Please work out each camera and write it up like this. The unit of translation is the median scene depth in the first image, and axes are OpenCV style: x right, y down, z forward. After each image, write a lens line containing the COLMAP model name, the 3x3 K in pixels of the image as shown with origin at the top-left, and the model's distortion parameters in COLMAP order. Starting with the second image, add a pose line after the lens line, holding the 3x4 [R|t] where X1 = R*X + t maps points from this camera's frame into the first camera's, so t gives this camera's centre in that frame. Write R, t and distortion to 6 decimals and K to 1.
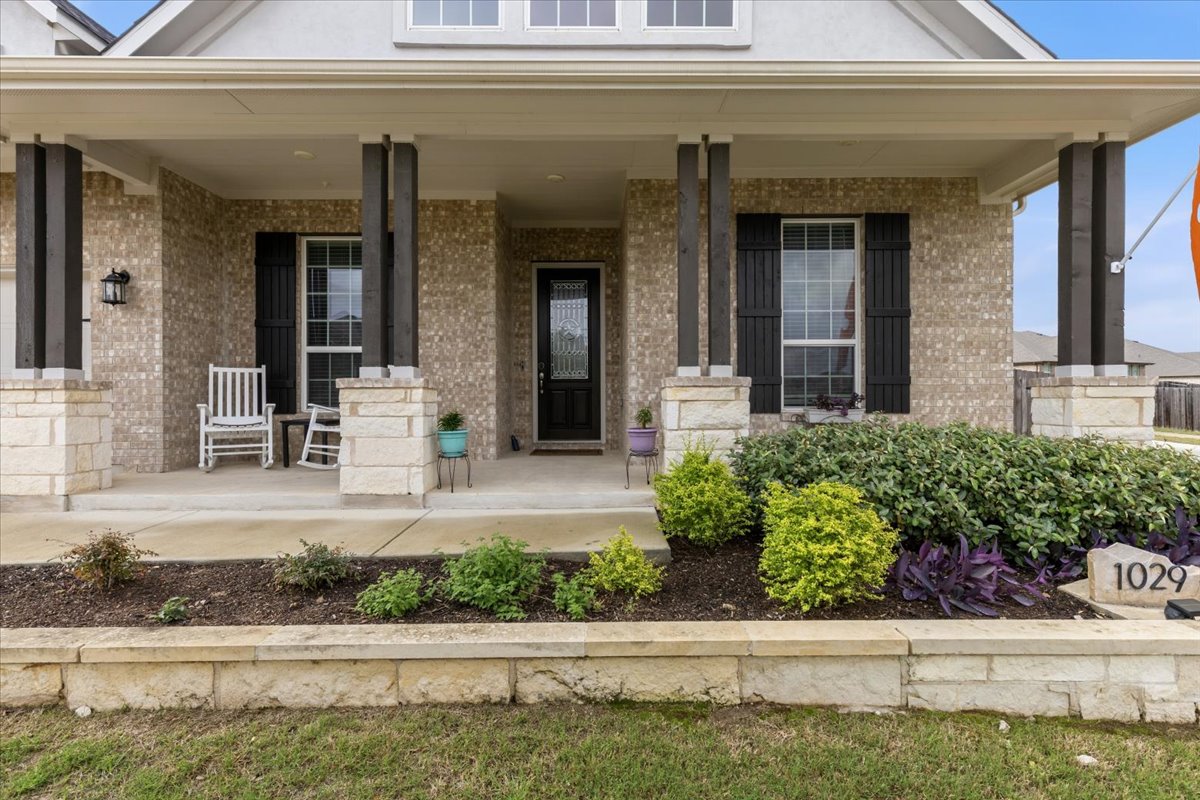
lens RADIAL K [[548.7, 0, 602.3], [0, 548.7, 406.7], [0, 0, 1]] dist [0.001672, 0.000551]
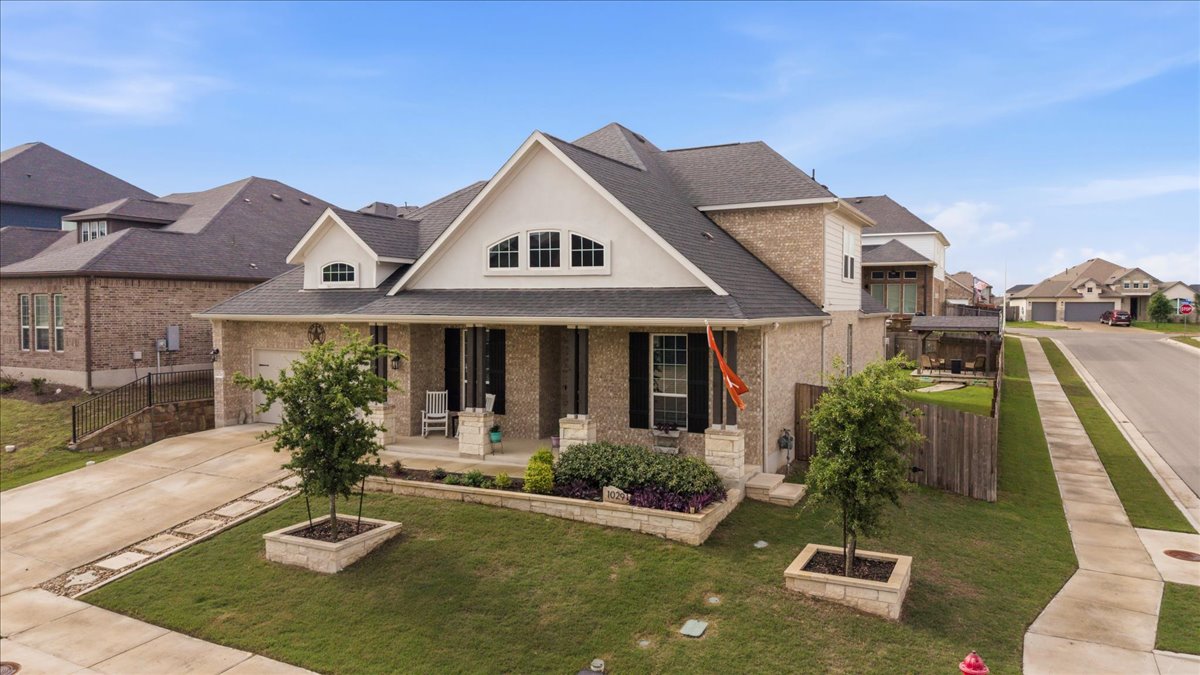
lens RADIAL K [[803.6, 0, 600.0], [0, 803.6, 337.5], [0, 0, 1]] dist [0.035046, -0.047361]
pose [[0.896778, 0.021185, -0.441974, 1.720973], [-0.009158, 0.999528, 0.029327, -0.484411], [0.442387, -0.022252, 0.896548, -2.057752]]
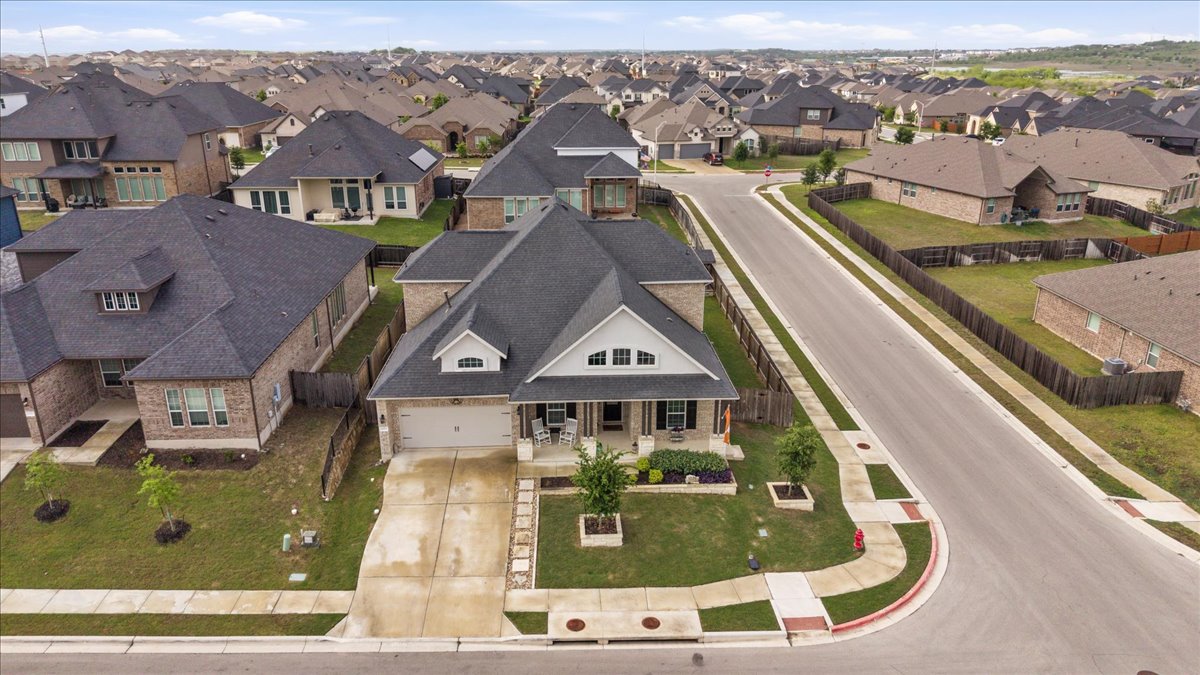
lens RADIAL K [[814.6, 0, 600.2], [0, 814.6, 311.6], [0, 0, 1]] dist [0.047907, -0.053750]
pose [[0.998539, -0.011870, 0.052718, -0.601564], [-0.004381, 0.954582, 0.297918, -3.221148], [-0.053860, -0.297713, 0.953135, -5.568210]]
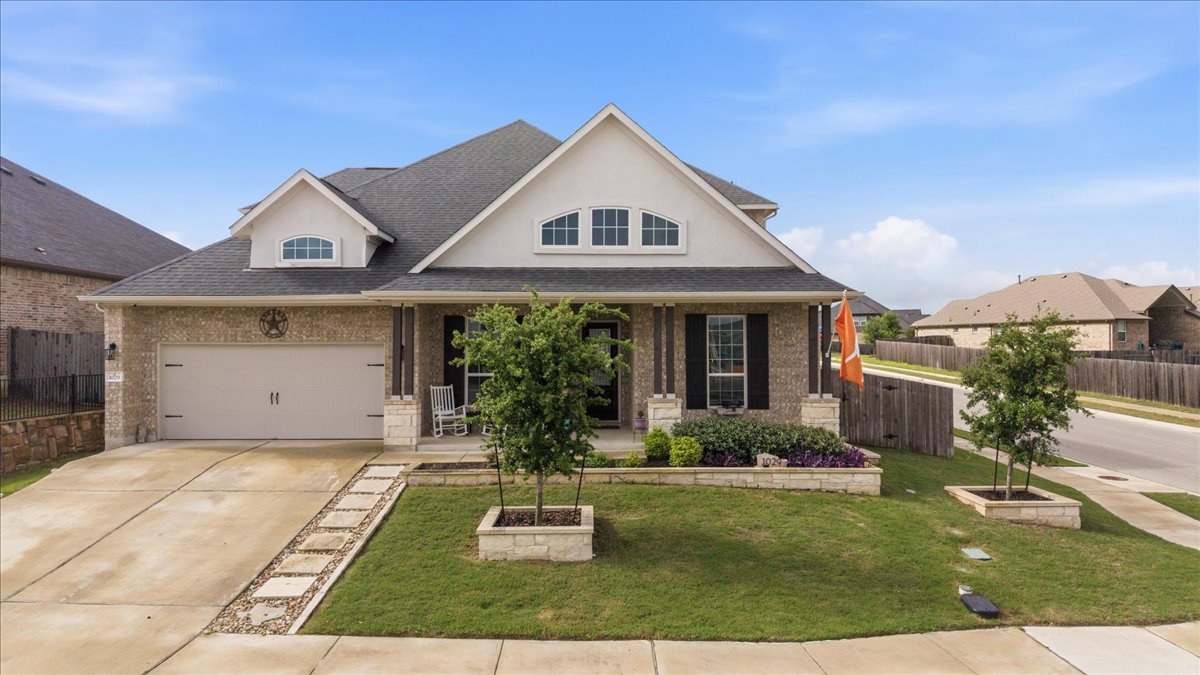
lens RADIAL K [[803.6, 0, 600.0], [0, 803.6, 337.5], [0, 0, 1]] dist [0.035046, -0.047361]
pose [[0.999965, 0.000064, 0.008368, -0.124300], [0.000136, 0.999713, -0.023964, -0.216691], [-0.008367, 0.023965, 0.999678, -2.386151]]
